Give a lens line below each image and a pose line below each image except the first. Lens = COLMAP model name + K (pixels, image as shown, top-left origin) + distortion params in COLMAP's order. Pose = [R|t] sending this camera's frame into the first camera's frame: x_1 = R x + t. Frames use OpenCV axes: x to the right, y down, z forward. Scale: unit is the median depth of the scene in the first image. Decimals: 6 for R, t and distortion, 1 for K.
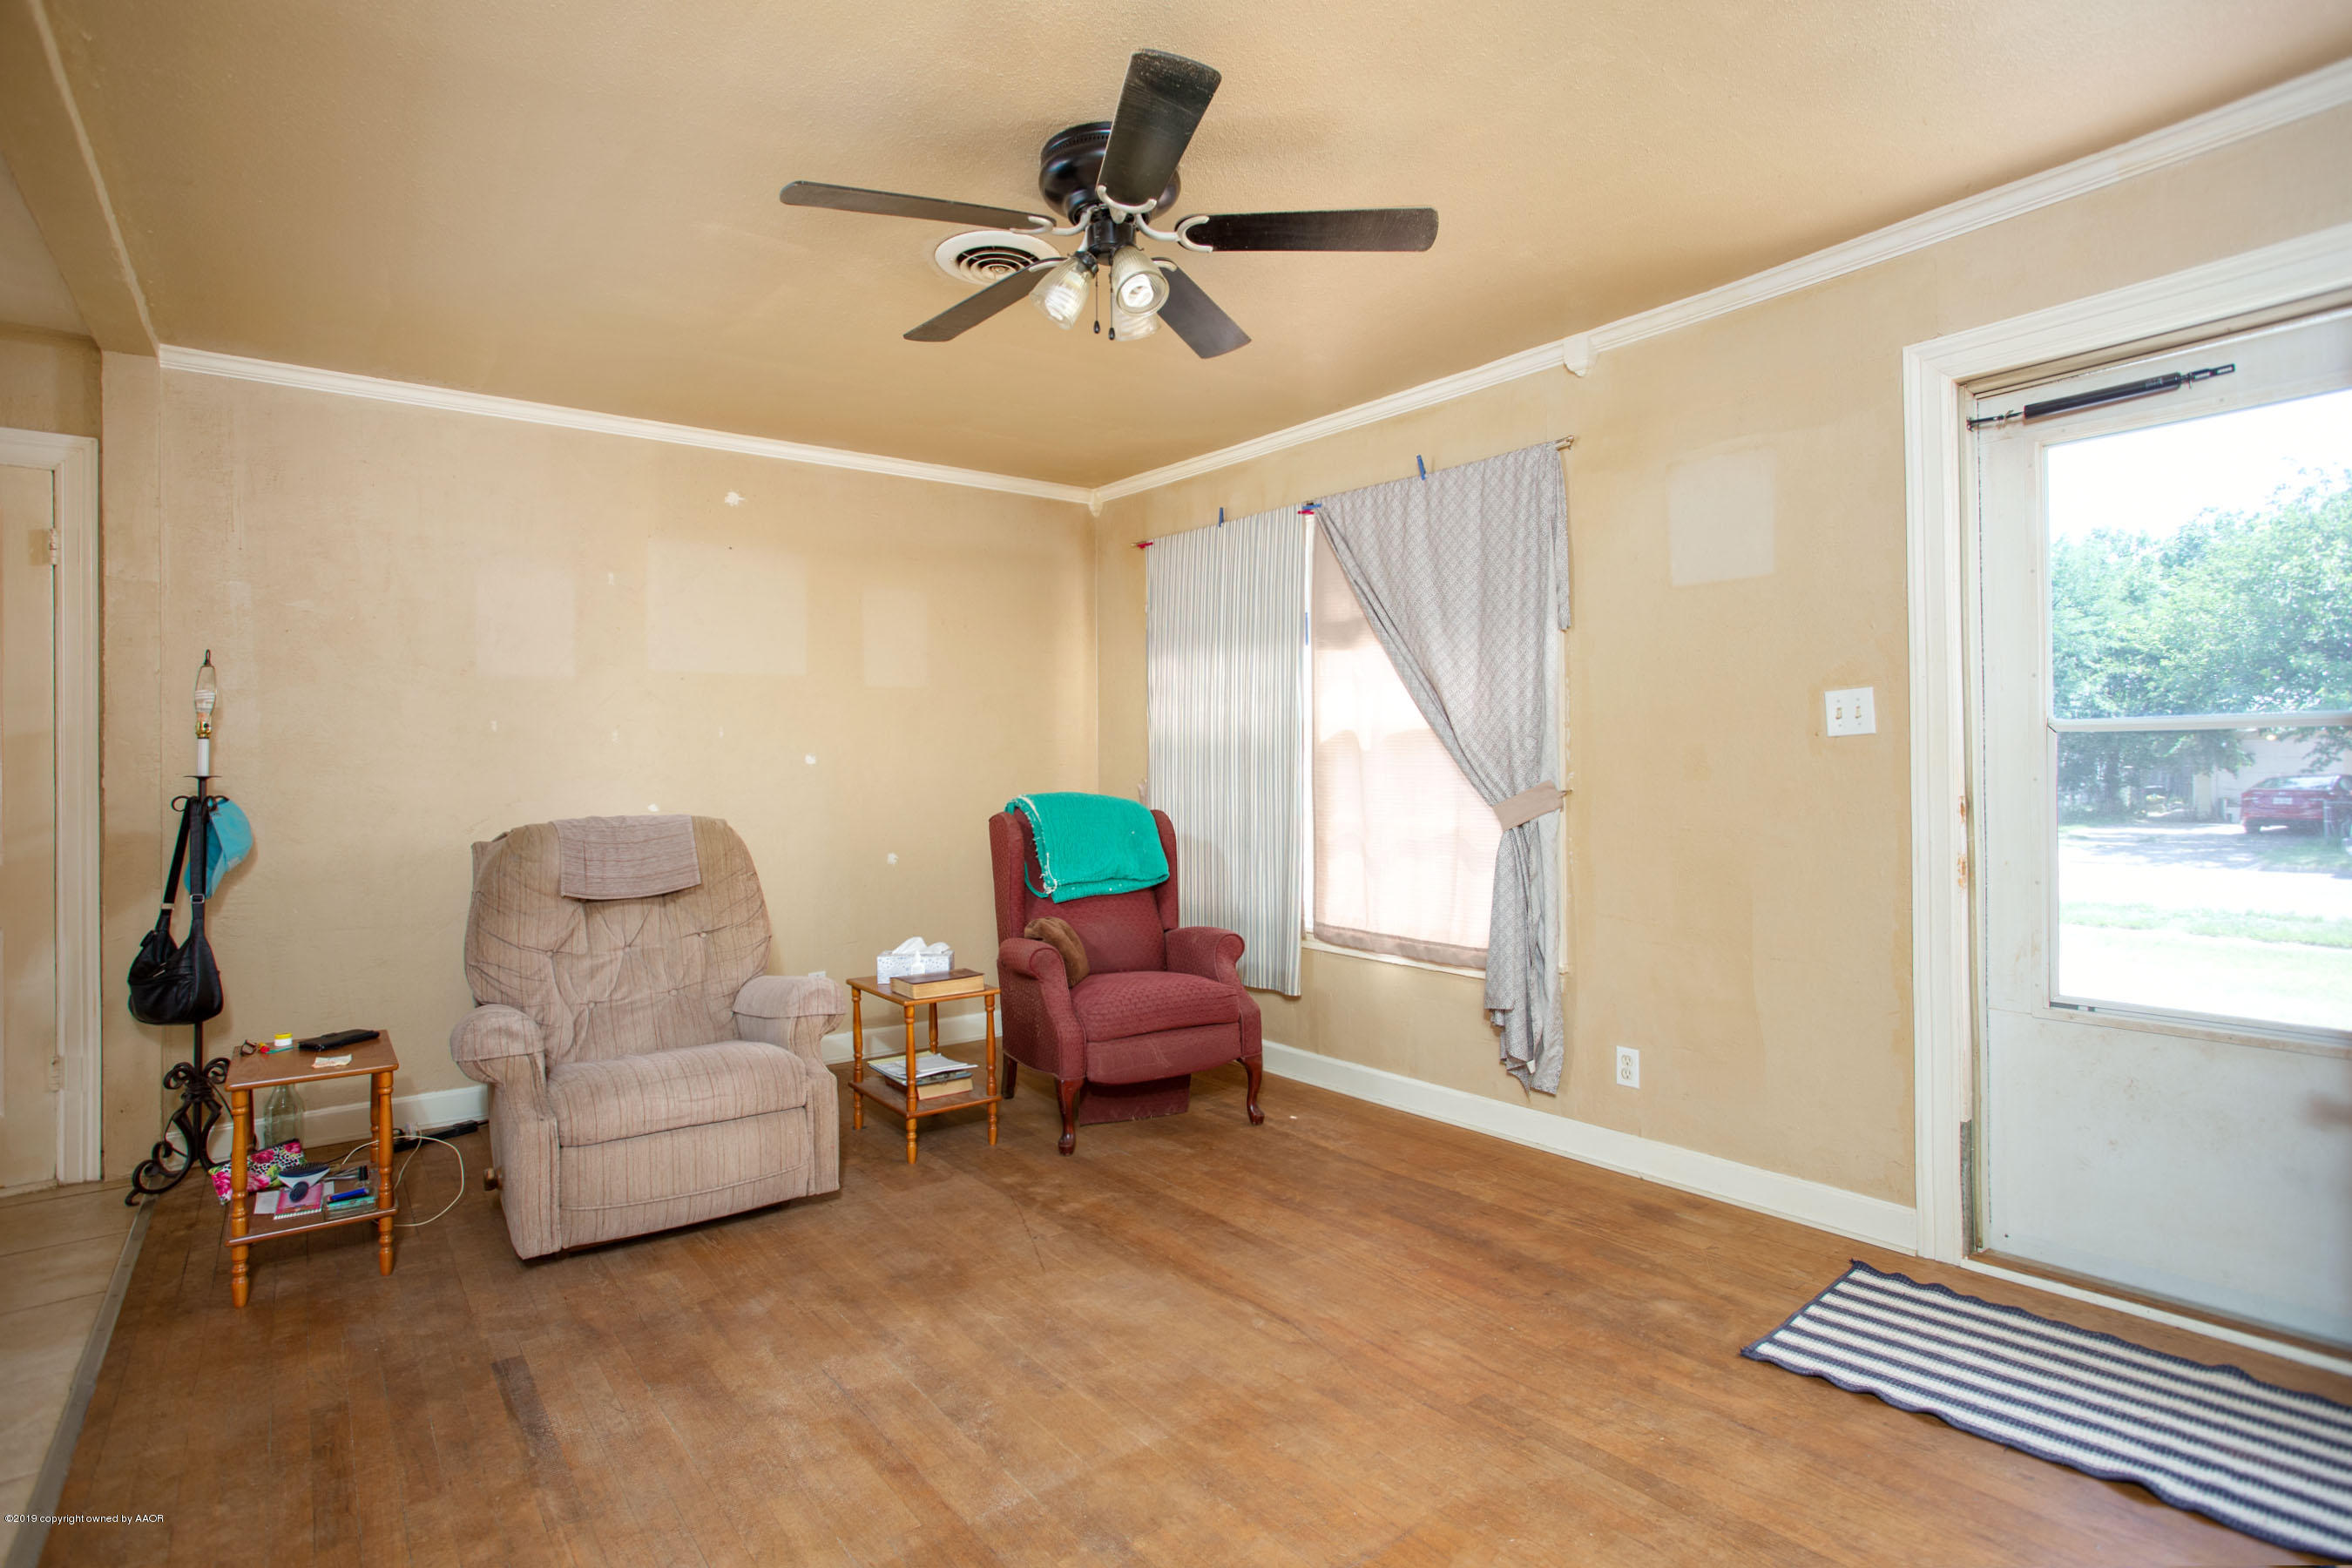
lens RADIAL K [[1190.8, 0, 1189.9], [0, 1190.8, 760.6], [0, 0, 1]] dist [-0.062406, 0.028164]
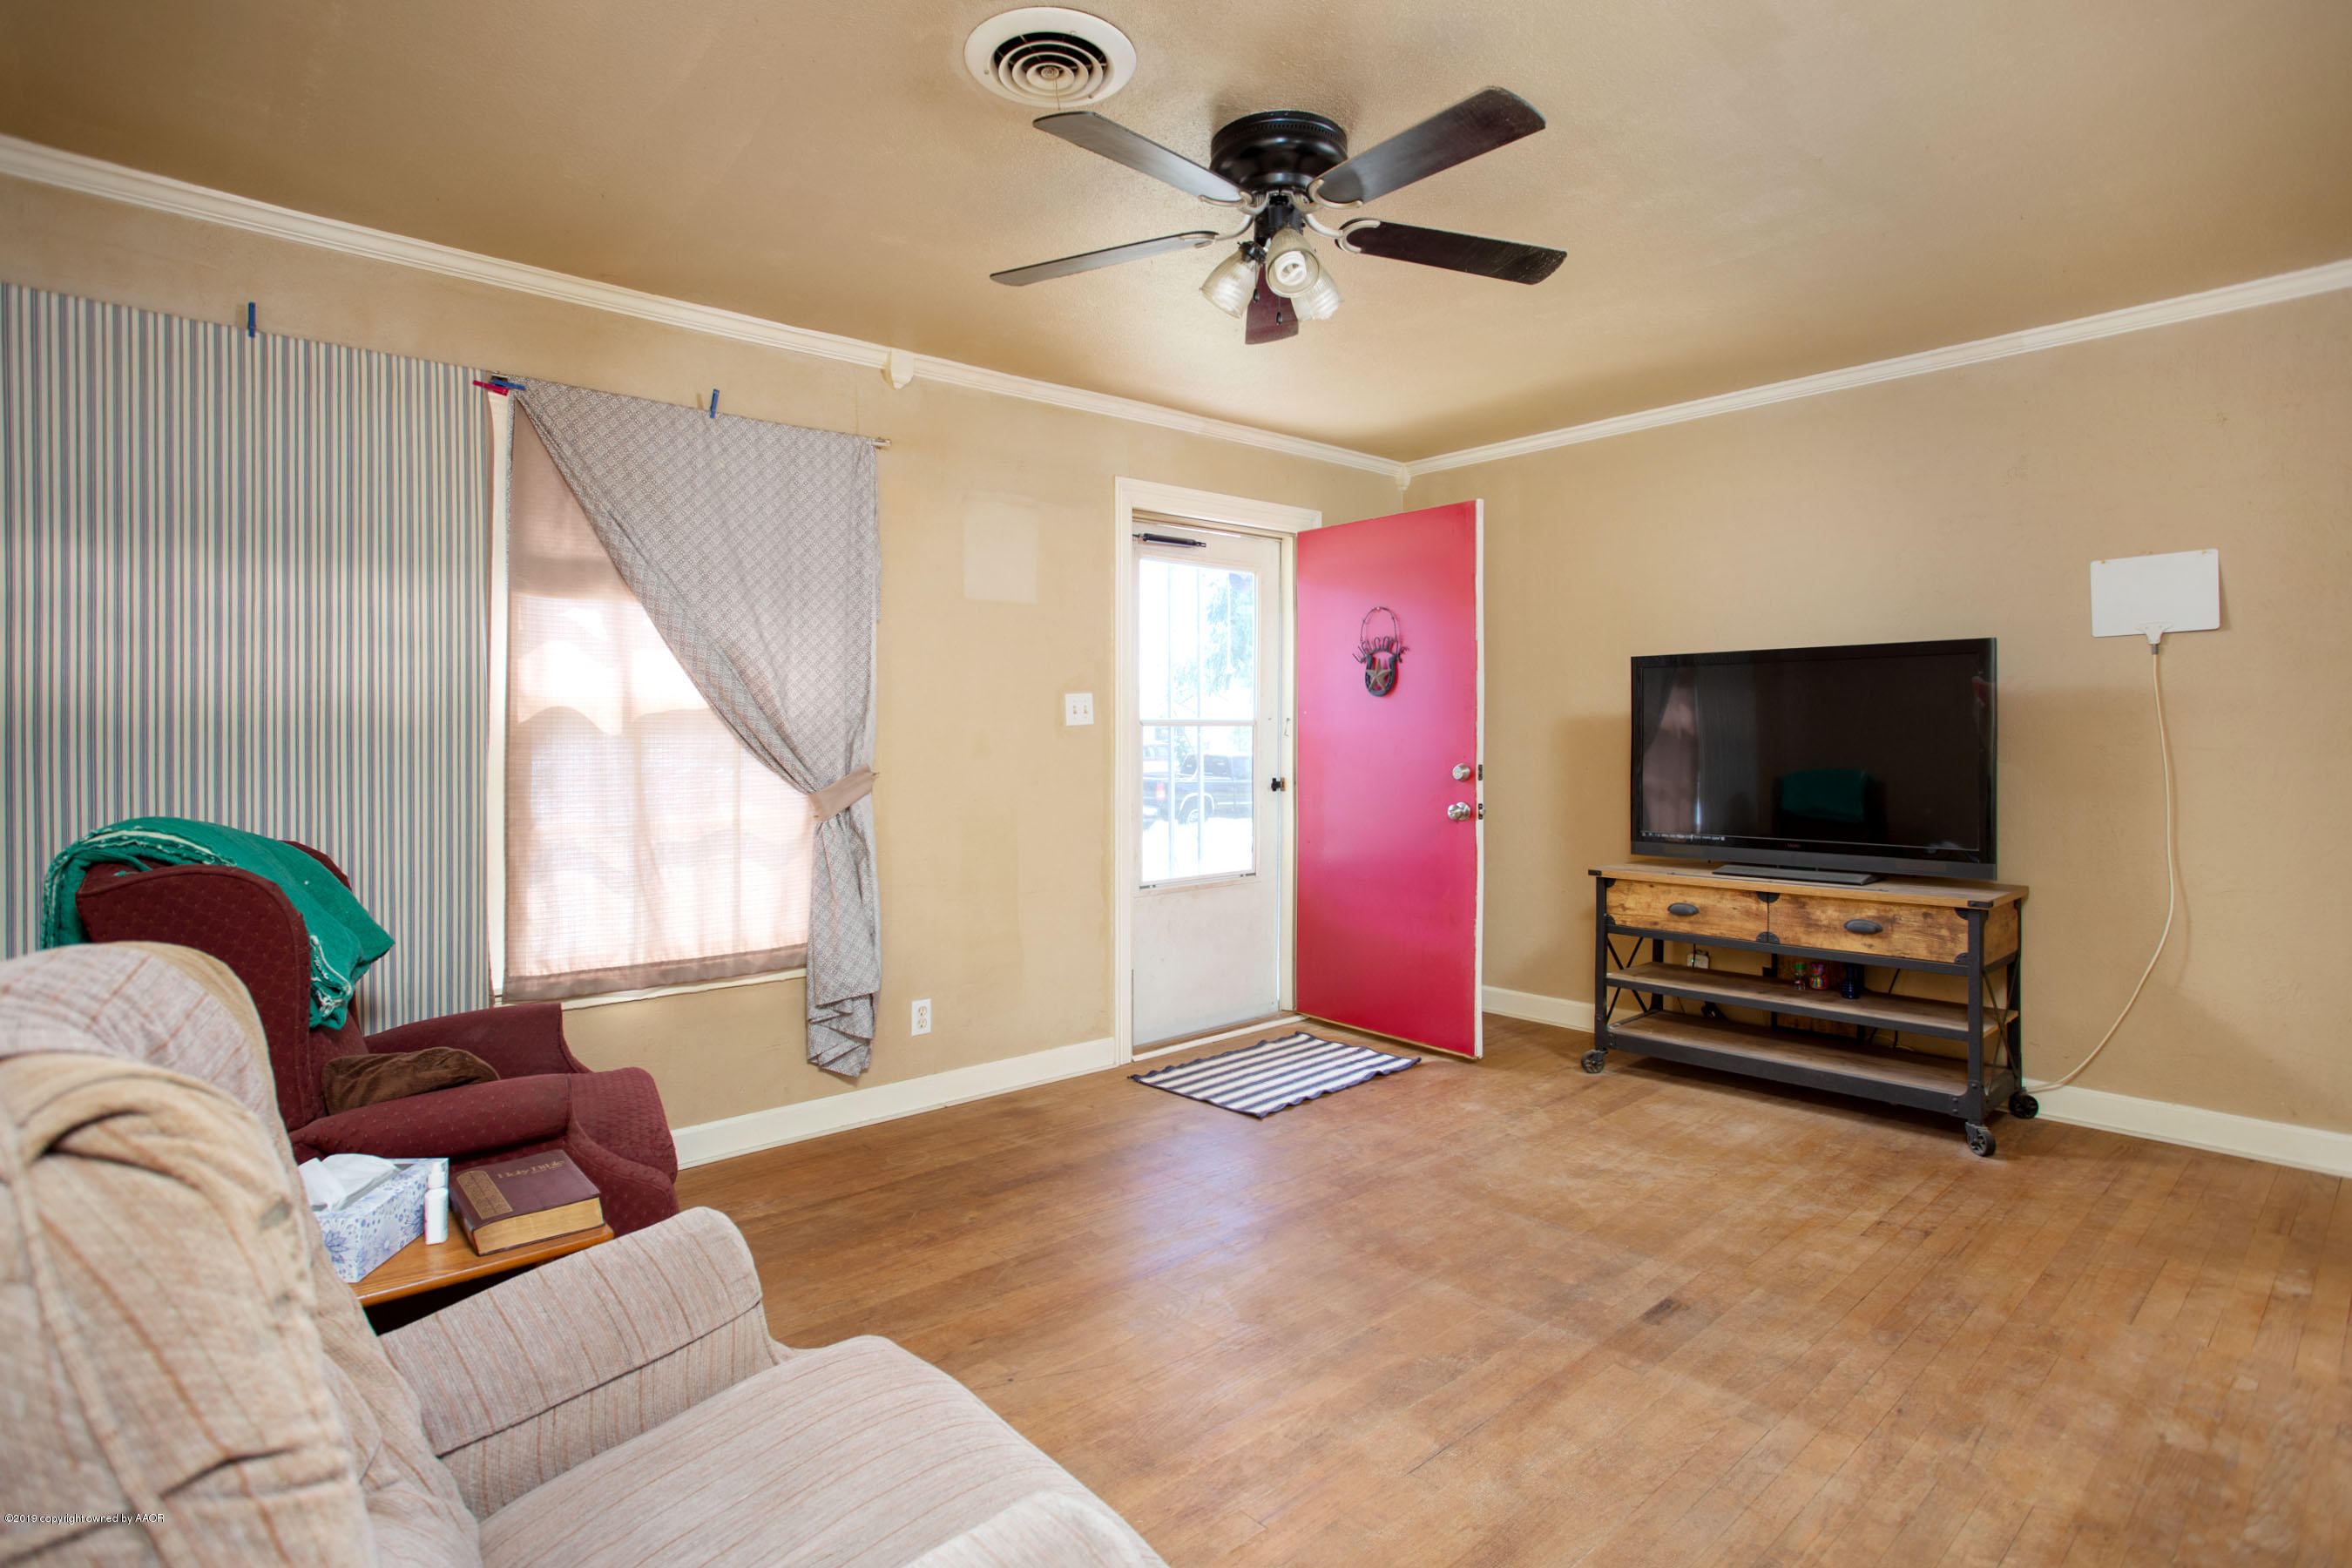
lens RADIAL K [[1184.3, 0, 1167.9], [0, 1184.3, 743.9], [0, 0, 1]] dist [-0.064716, 0.027231]
pose [[-0.043230, 0.006945, 0.999041, -0.823848], [0.009586, 0.999933, -0.006537, 0.010485], [-0.999019, 0.009294, -0.043294, 0.880355]]
